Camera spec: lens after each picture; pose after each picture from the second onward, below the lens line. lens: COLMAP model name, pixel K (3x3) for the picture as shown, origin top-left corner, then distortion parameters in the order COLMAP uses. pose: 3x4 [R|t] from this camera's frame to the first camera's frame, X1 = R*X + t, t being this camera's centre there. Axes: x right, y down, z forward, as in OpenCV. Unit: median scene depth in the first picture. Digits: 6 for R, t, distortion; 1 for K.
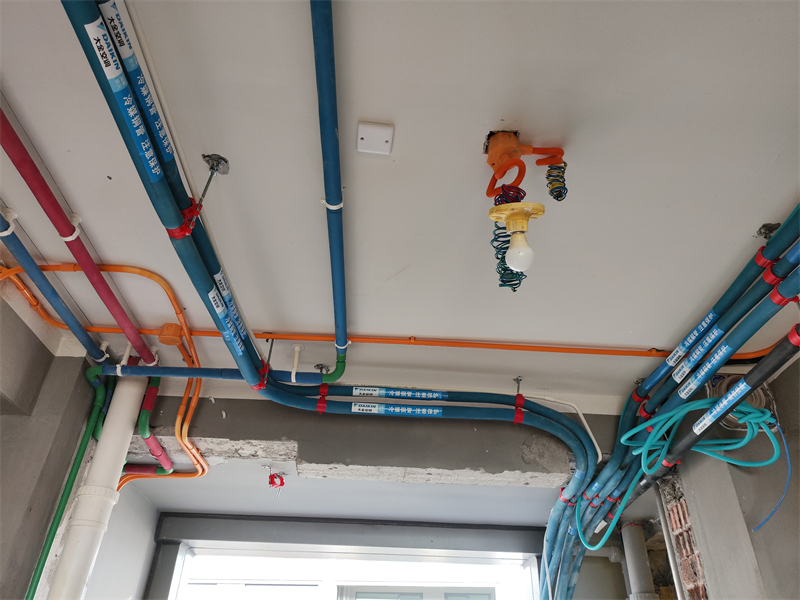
lens RADIAL K [[589.6, 0, 401.0], [0, 589.6, 296.2], [0, 0, 1]] dist [0.050895, -0.069010]
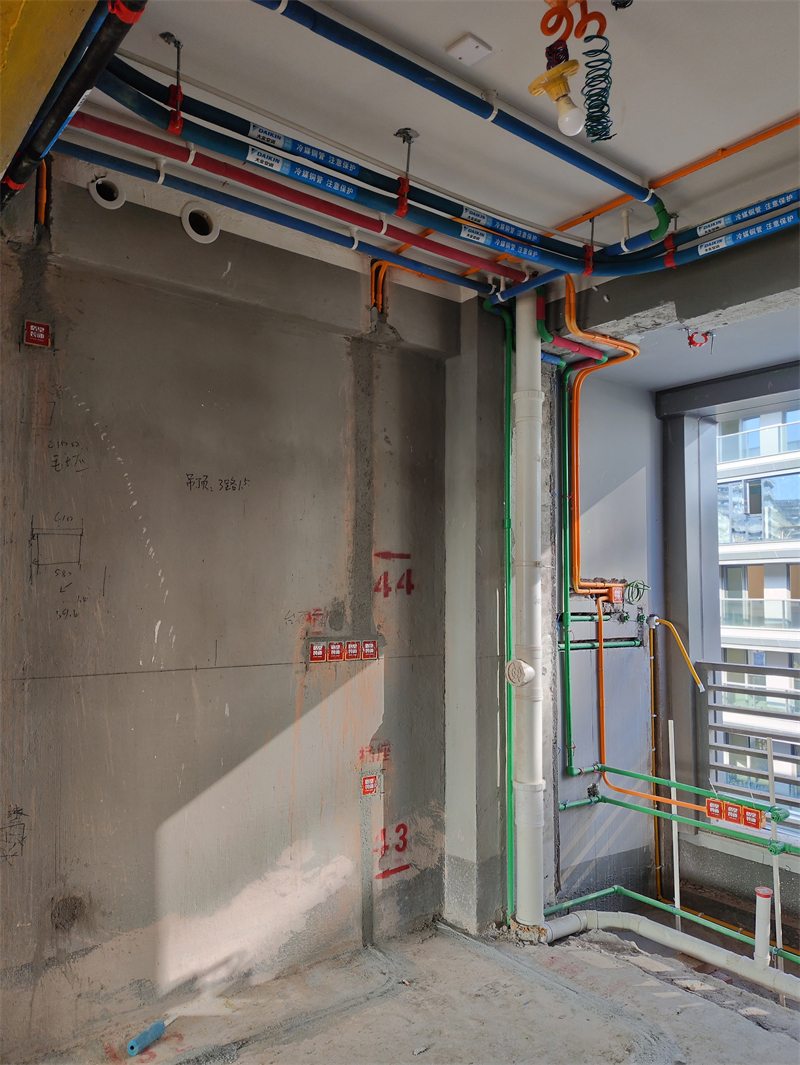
lens RADIAL K [[784.9, 0, 395.1], [0, 784.9, 536.1], [0, 0, 1]] dist [0.050895, -0.069010]
pose [[0.575452, -0.073667, -0.814511, 0.613023], [0.467390, 0.846892, 0.253615, 0.031761], [0.671120, -0.526637, 0.521777, -0.187228]]
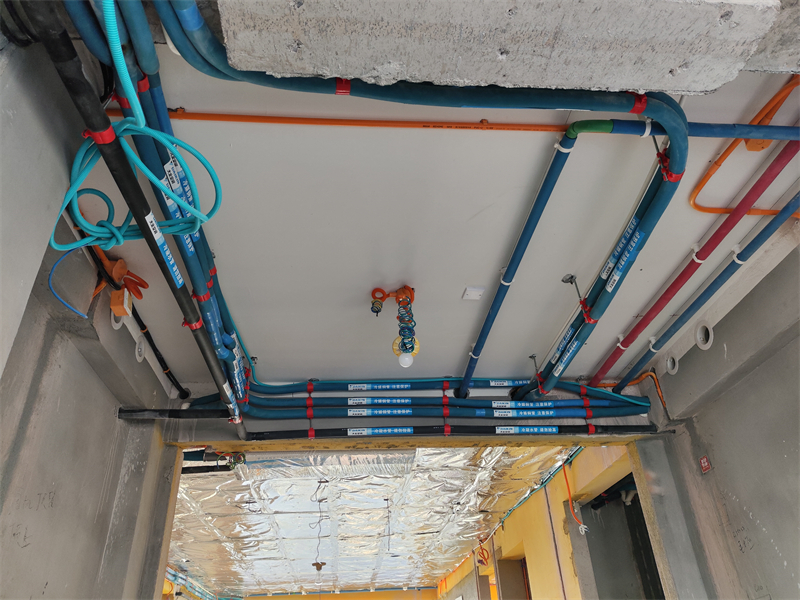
lens RADIAL K [[589.6, 0, 399.7], [0, 589.6, 303.4], [0, 0, 1]] dist [0.050895, -0.069010]
pose [[-0.998488, -0.001443, -0.054944, 0.179139], [0.049990, 0.391678, -0.918744, 0.892696], [0.022846, -0.920101, -0.391013, 1.054873]]
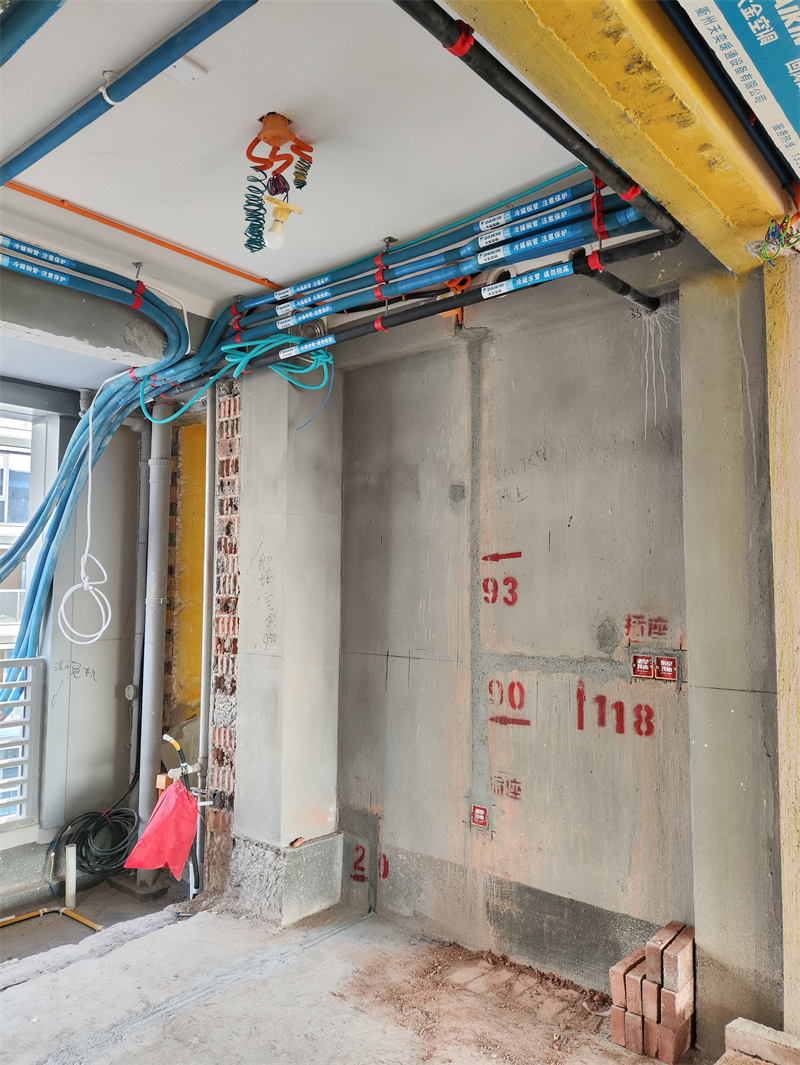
lens RADIAL K [[784.9, 0, 404.7], [0, 784.9, 527.0], [0, 0, 1]] dist [0.050895, -0.069010]
pose [[0.681382, 0.035412, 0.731071, -0.502024], [-0.409246, 0.846539, 0.340425, -0.137113], [-0.606825, -0.531147, 0.591308, -0.344573]]
